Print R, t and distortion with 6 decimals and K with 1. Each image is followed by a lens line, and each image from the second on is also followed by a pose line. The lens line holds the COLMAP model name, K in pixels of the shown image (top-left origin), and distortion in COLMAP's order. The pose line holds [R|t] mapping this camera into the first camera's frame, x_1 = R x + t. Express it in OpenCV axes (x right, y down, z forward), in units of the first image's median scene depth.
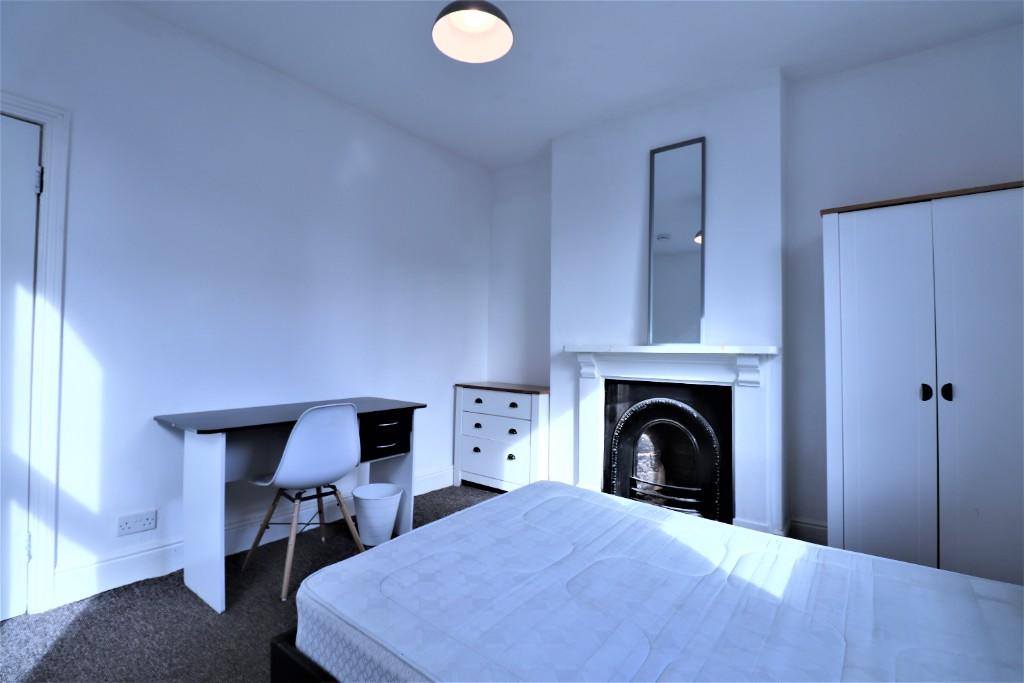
lens RADIAL K [[472.7, 0, 511.3], [0, 472.7, 340.7], [0, 0, 1]] dist [-0.002901, -0.000048]
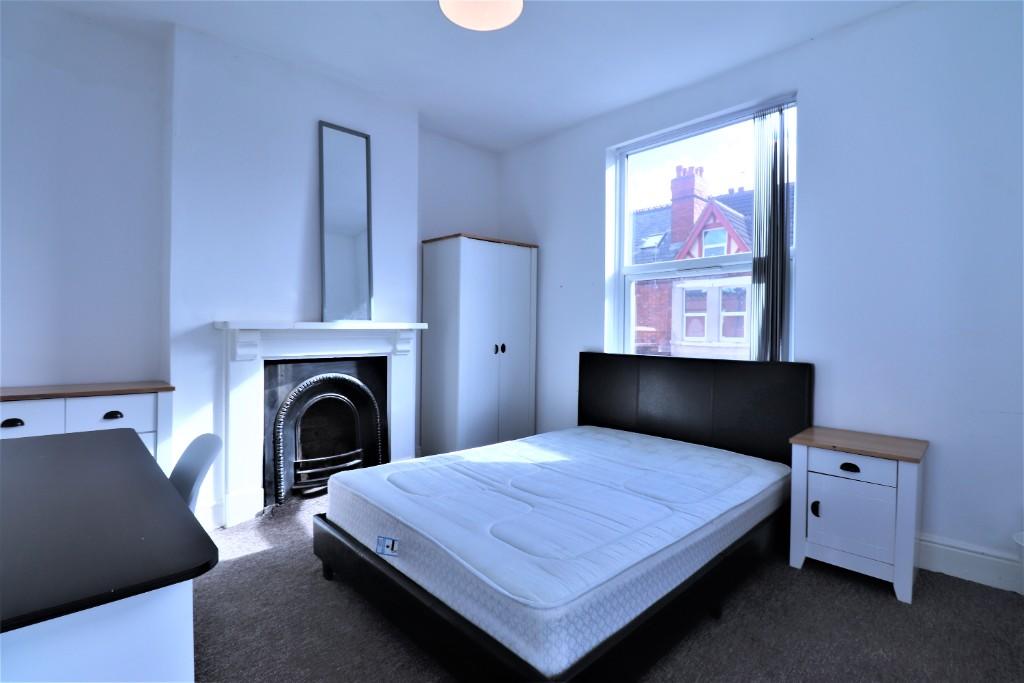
lens RADIAL K [[472.7, 0, 510.4], [0, 472.7, 335.5], [0, 0, 1]] dist [-0.002901, -0.000048]
pose [[0.164634, -0.030198, 0.985892, -0.603108], [-0.024601, 0.999095, 0.034711, -0.004862], [-0.986048, -0.029968, 0.163742, 0.438048]]
